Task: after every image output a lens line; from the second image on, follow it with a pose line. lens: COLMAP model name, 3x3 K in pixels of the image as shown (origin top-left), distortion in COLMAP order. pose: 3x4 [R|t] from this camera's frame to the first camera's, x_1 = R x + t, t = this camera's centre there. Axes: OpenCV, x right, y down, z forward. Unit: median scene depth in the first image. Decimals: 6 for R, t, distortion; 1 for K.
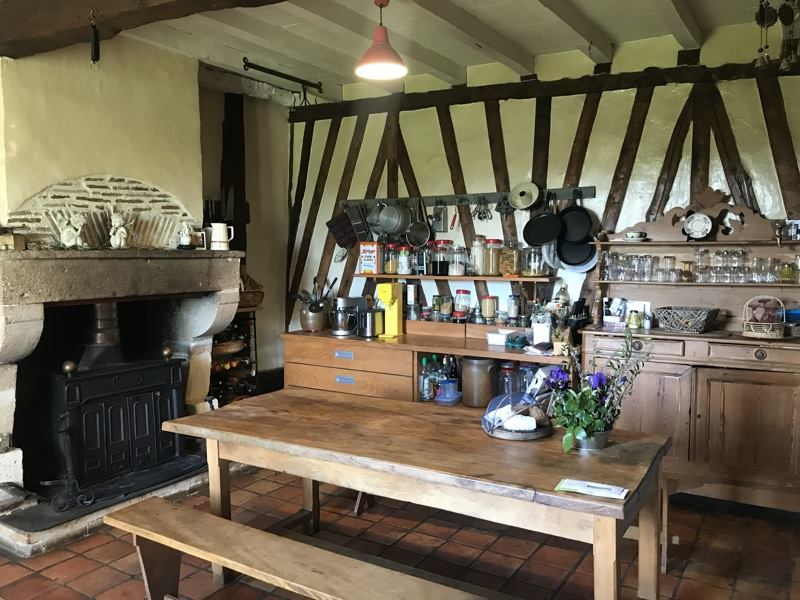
lens RADIAL K [[645.1, 0, 400.0], [0, 645.1, 300.0], [0, 0, 1]] dist [0.010663, 0.004632]
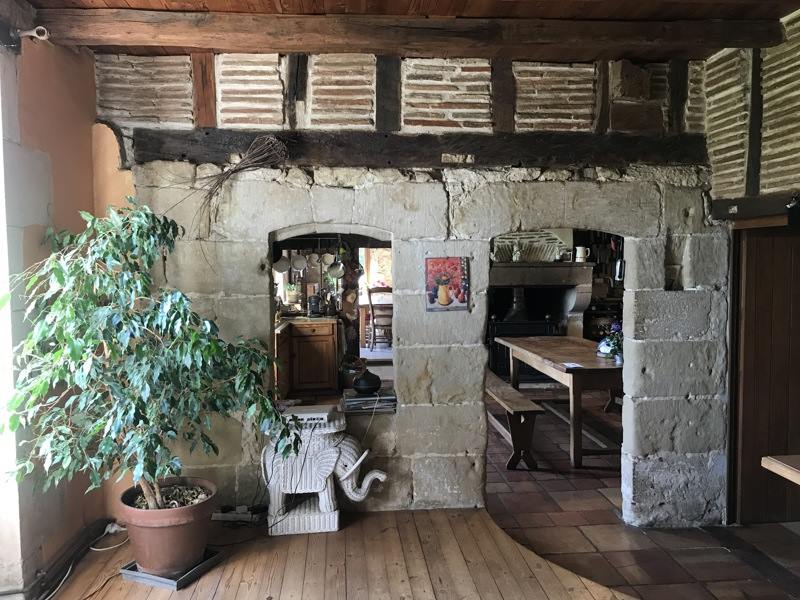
lens RADIAL K [[645.1, 0, 400.0], [0, 645.1, 300.0], [0, 0, 1]] dist [0.010663, 0.004632]
pose [[0.616204, 0.054592, -0.785692, 0.847744], [-0.056312, 0.998096, 0.025186, 0.009573], [0.785571, 0.028724, 0.618105, -0.492628]]
